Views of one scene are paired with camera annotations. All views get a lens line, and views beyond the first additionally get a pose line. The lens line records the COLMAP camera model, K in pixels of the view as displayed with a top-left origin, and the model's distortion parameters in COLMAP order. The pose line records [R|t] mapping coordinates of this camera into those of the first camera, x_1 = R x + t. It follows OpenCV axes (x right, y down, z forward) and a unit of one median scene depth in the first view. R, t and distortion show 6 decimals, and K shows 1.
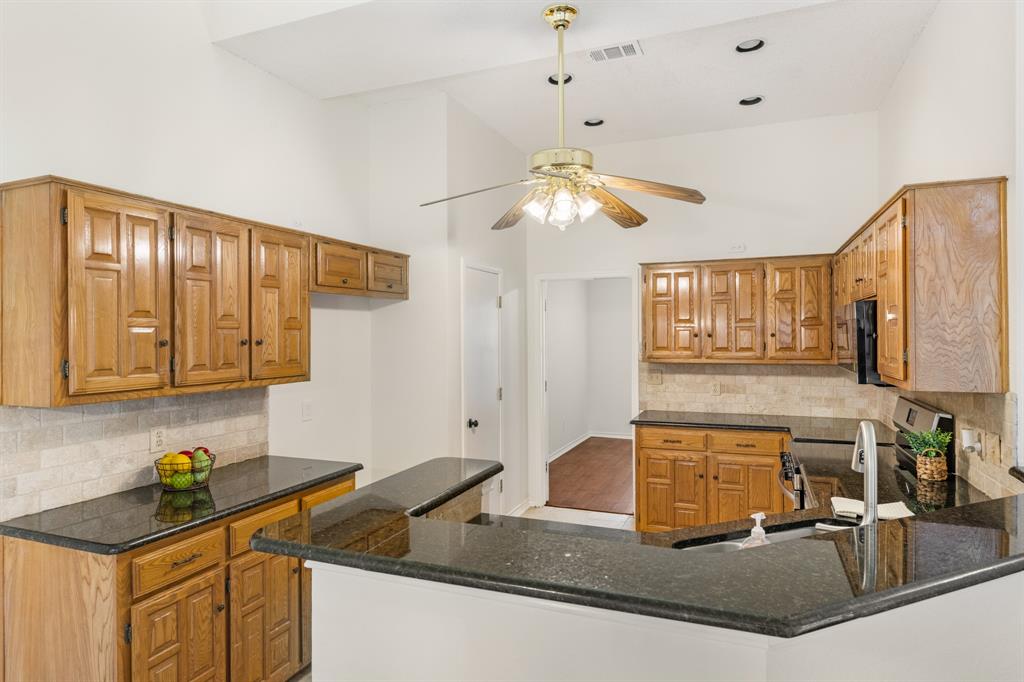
lens RADIAL K [[598.2, 0, 508.7], [0, 598.2, 338.3], [0, 0, 1]] dist [-0.000687, -0.000297]
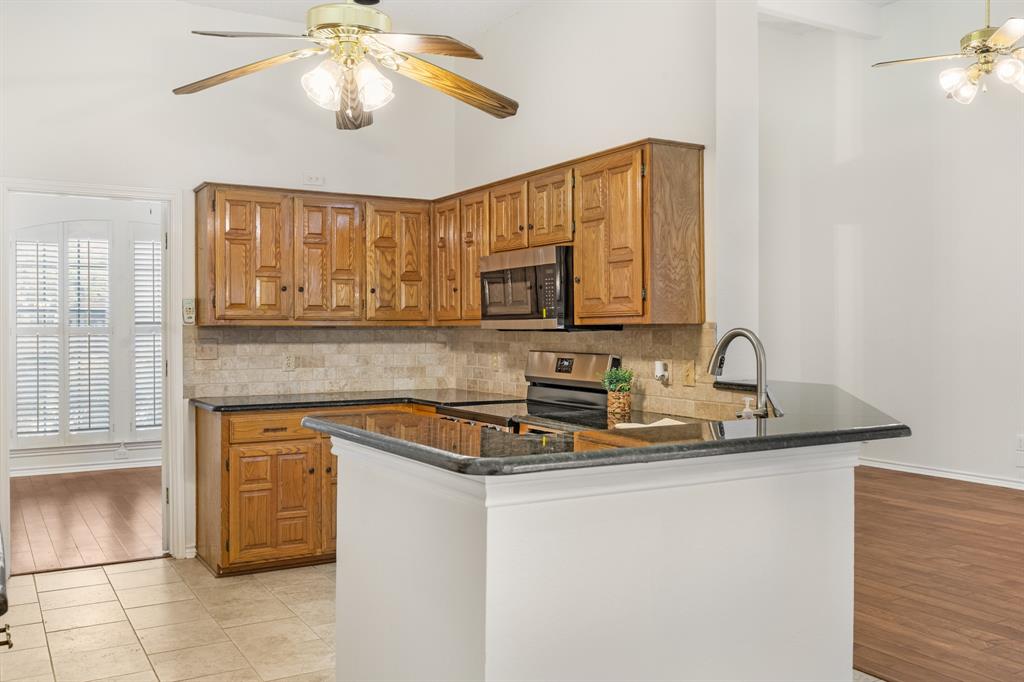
lens RADIAL K [[896.9, 0, 512.0], [0, 896.9, 341.0], [0, 0, 1]] dist [-0.005153, 0.000283]
pose [[0.606364, -0.003092, 0.795181, -0.422264], [0.000728, 0.999994, 0.003333, 0.059460], [-0.795187, -0.001442, 0.606363, 0.099753]]
